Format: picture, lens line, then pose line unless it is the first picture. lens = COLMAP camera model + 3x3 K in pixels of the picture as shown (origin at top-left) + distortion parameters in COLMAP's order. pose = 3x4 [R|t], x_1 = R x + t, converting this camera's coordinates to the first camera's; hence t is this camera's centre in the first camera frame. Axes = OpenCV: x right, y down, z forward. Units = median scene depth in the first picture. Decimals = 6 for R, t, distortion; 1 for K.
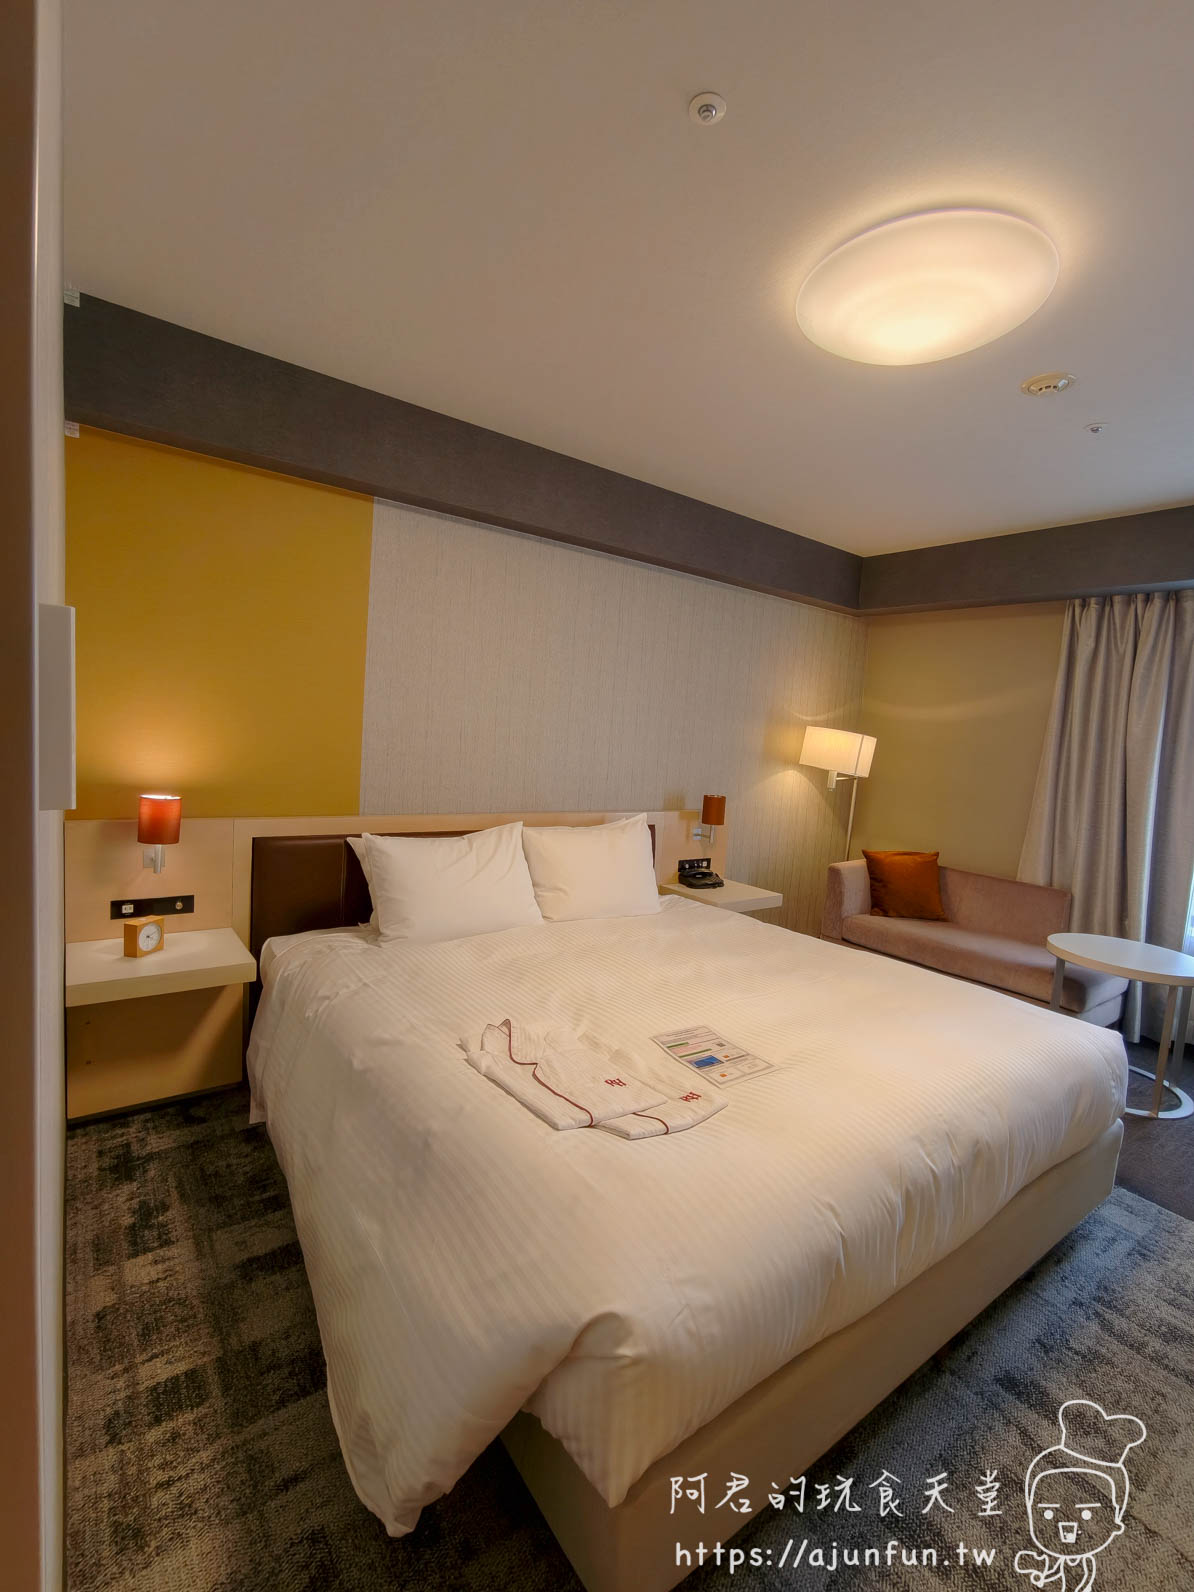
lens RADIAL K [[721.4, 0, 598.6], [0, 721.4, 797.2], [0, 0, 1]] dist [-0.045888, 0.029510]
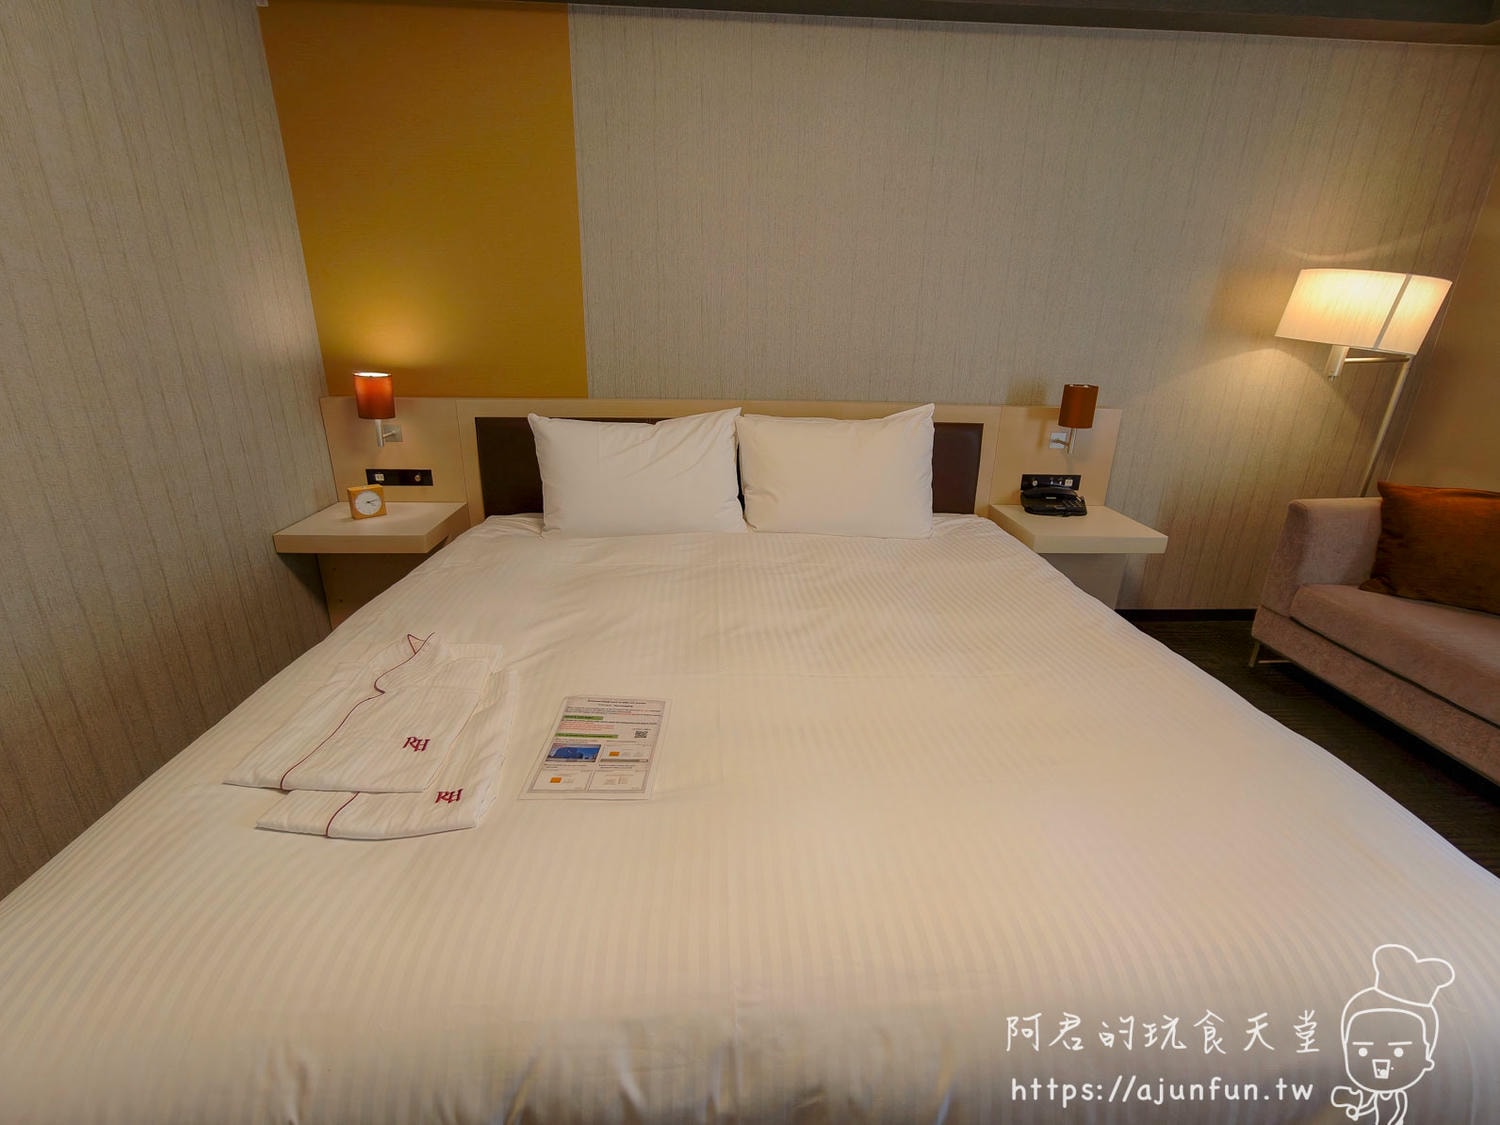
lens RADIAL K [[679.7, 0, 750.0], [0, 679.7, 562.5], [0, 0, 1]] dist [-0.045888, 0.029510]
pose [[0.833744, 0.139498, -0.534239, 0.297074], [-0.016024, 0.973264, 0.229128, 0.024110], [0.551919, -0.182473, 0.813689, 0.301576]]
